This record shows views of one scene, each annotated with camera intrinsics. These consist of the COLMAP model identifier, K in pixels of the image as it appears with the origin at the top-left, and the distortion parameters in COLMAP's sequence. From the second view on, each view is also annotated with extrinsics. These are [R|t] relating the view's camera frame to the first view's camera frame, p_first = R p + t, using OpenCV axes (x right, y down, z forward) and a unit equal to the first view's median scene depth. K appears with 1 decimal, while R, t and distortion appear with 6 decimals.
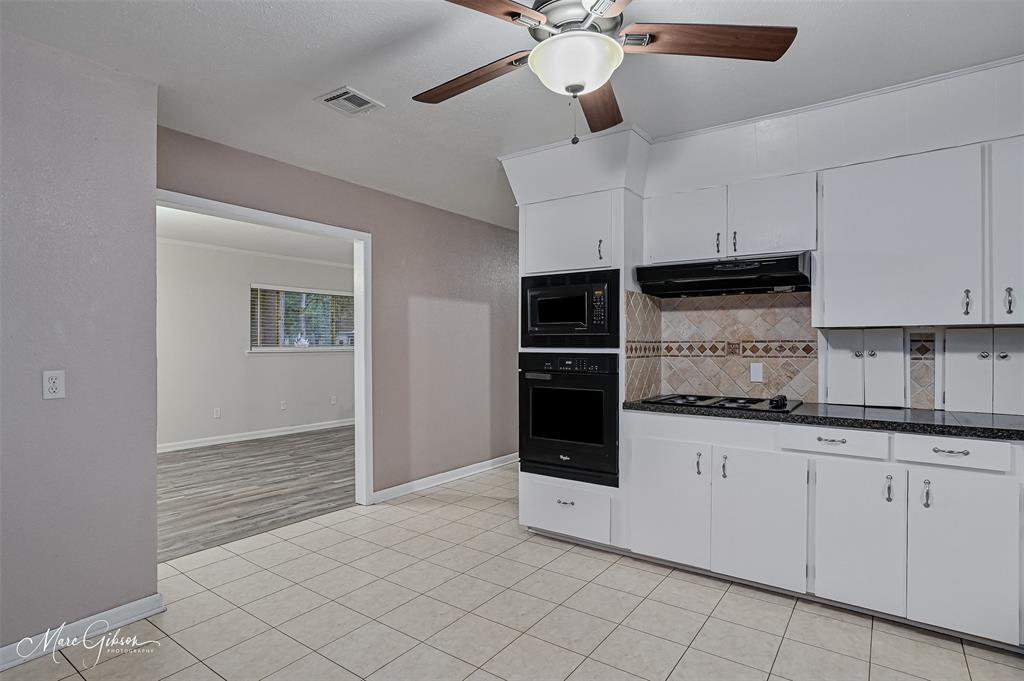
lens RADIAL K [[530.0, 0, 518.0], [0, 530.0, 347.9], [0, 0, 1]] dist [-0.031665, 0.007378]
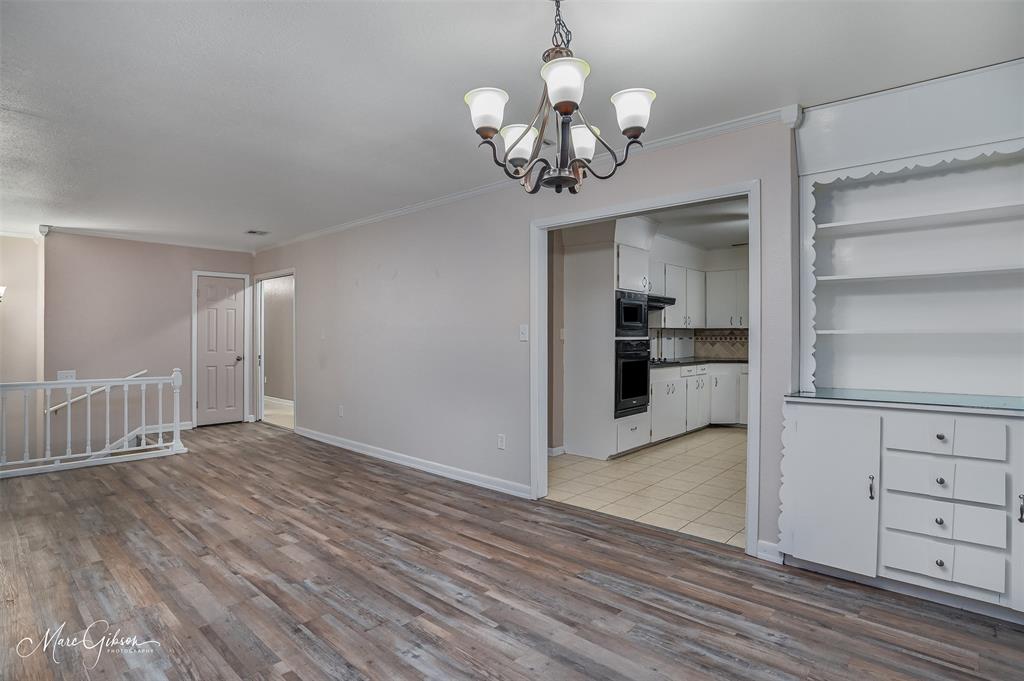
lens RADIAL K [[530.0, 0, 507.1], [0, 530.0, 333.6], [0, 0, 1]] dist [-0.031665, 0.007378]
pose [[0.114383, 0.002993, 0.993432, -1.694071], [0.005018, 0.999981, -0.003590, -0.006111], [-0.993424, 0.005396, 0.114365, 1.255487]]
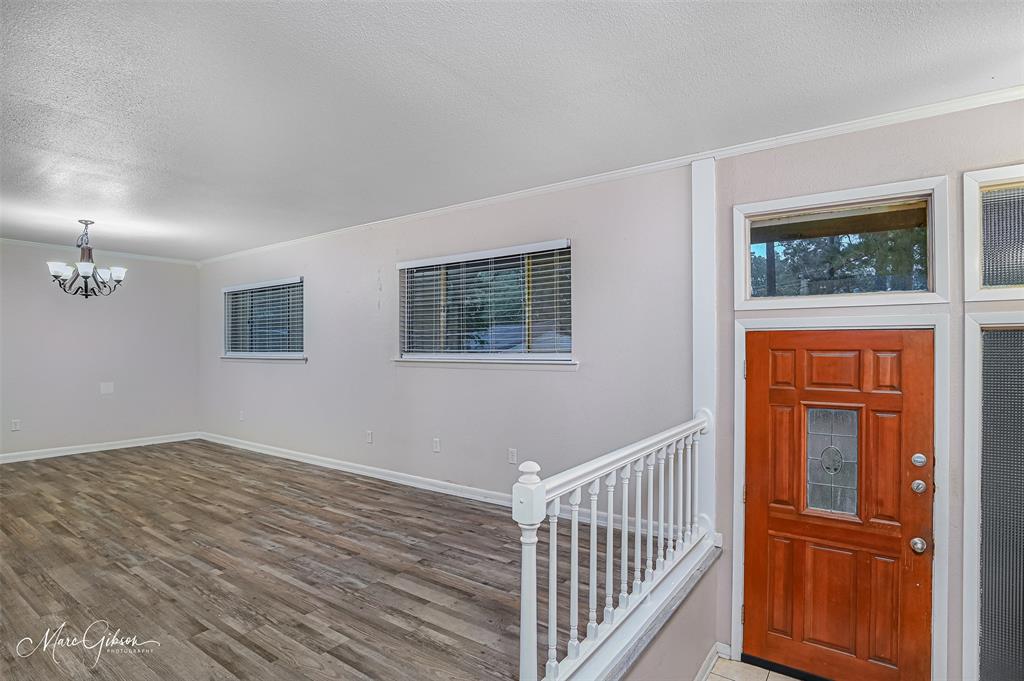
lens RADIAL K [[530.0, 0, 514.0], [0, 530.0, 343.0], [0, 0, 1]] dist [-0.031665, 0.007378]
pose [[0.009143, -0.017163, -0.999811, 0.483772], [-0.006785, 0.999829, -0.017225, -0.007655], [0.999935, 0.006941, 0.009025, 2.550444]]
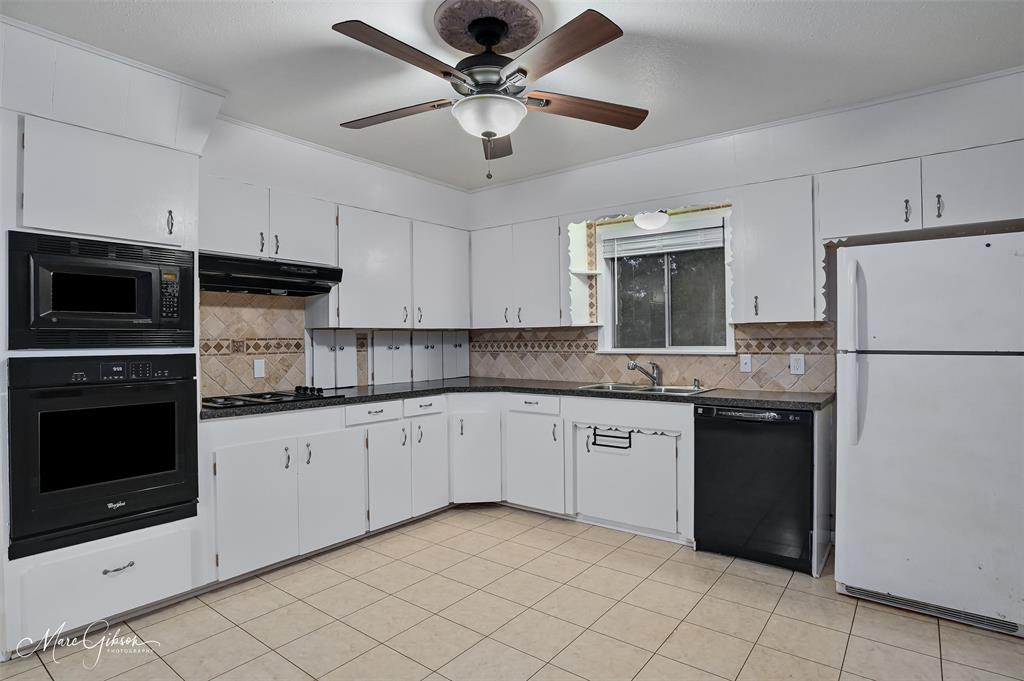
lens RADIAL K [[530.0, 0, 512.6], [0, 530.0, 341.6], [0, 0, 1]] dist [-0.031665, 0.007378]
pose [[0.052784, -0.003489, 0.998600, -0.582127], [0.015657, 0.999874, 0.002666, -0.002456], [-0.998483, 0.015494, 0.052832, 0.443698]]
